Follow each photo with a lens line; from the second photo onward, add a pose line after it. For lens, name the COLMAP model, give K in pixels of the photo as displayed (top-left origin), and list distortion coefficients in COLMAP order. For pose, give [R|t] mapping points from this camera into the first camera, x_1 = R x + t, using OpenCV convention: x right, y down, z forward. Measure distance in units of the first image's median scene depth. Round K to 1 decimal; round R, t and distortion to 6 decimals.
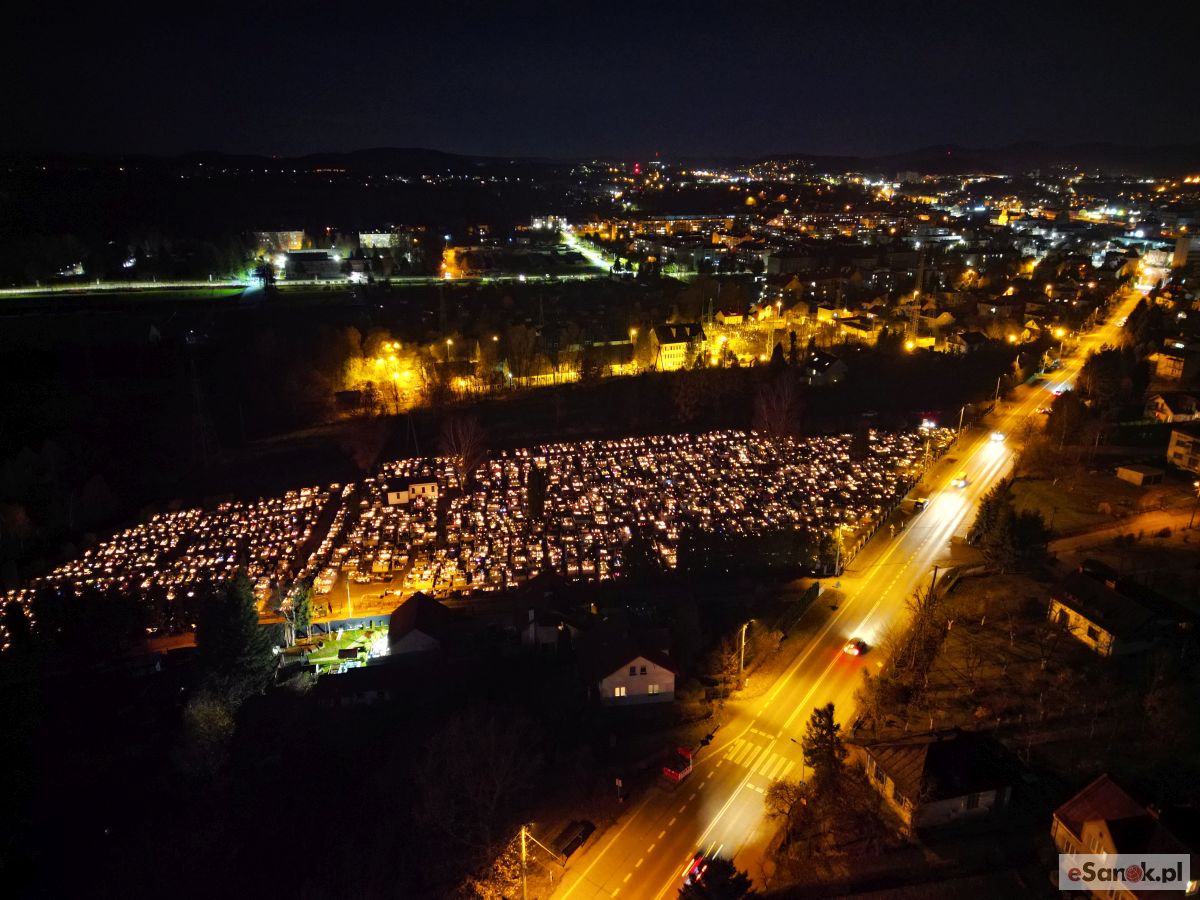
lens RADIAL K [[831.6, 0, 600.0], [0, 831.6, 450.0], [0, 0, 1]] dist [0.079903, -0.084698]
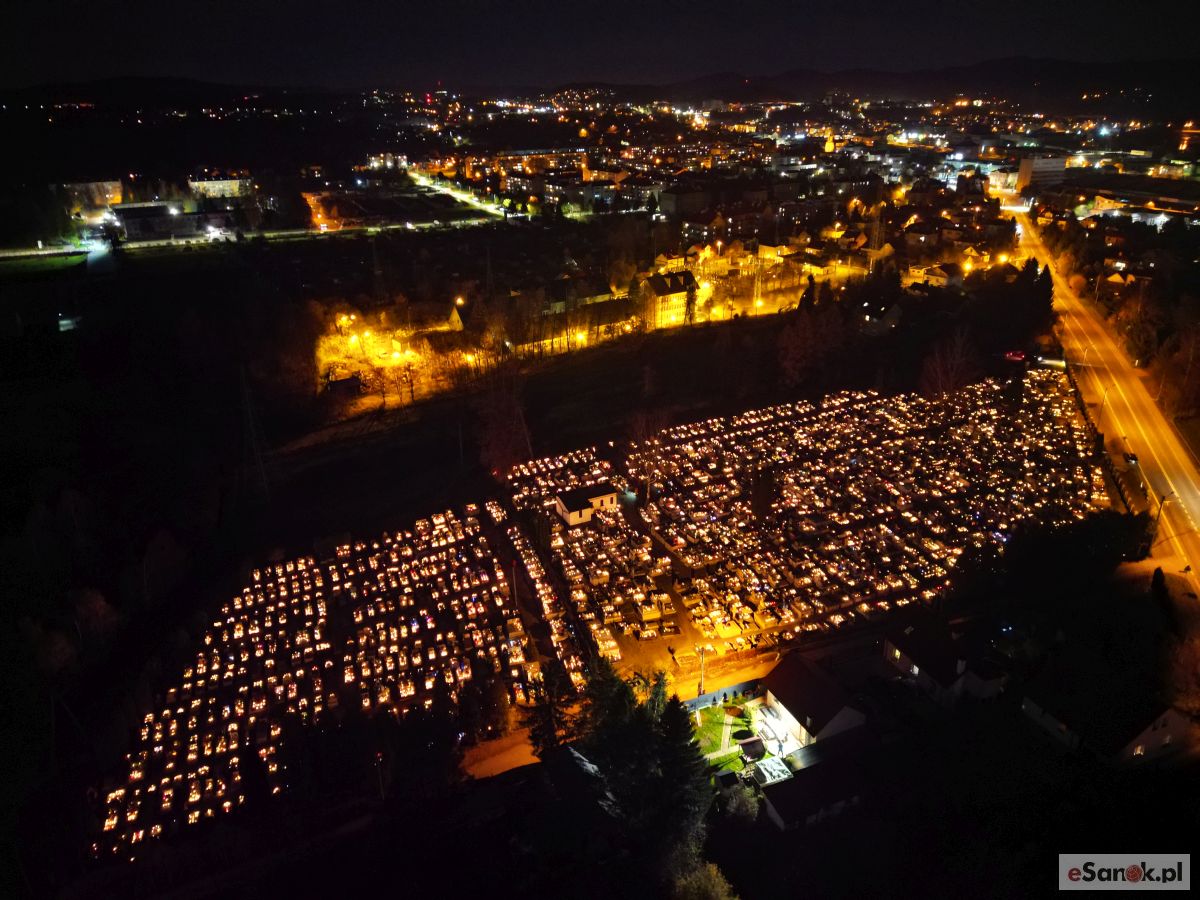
lens RADIAL K [[831.6, 0, 600.0], [0, 831.6, 450.0], [0, 0, 1]] dist [0.079903, -0.084698]
pose [[0.971764, -0.103460, 0.212064, -0.109887], [0.087863, 0.992775, 0.081724, -0.020952], [-0.218987, -0.060784, 0.973833, 0.054067]]
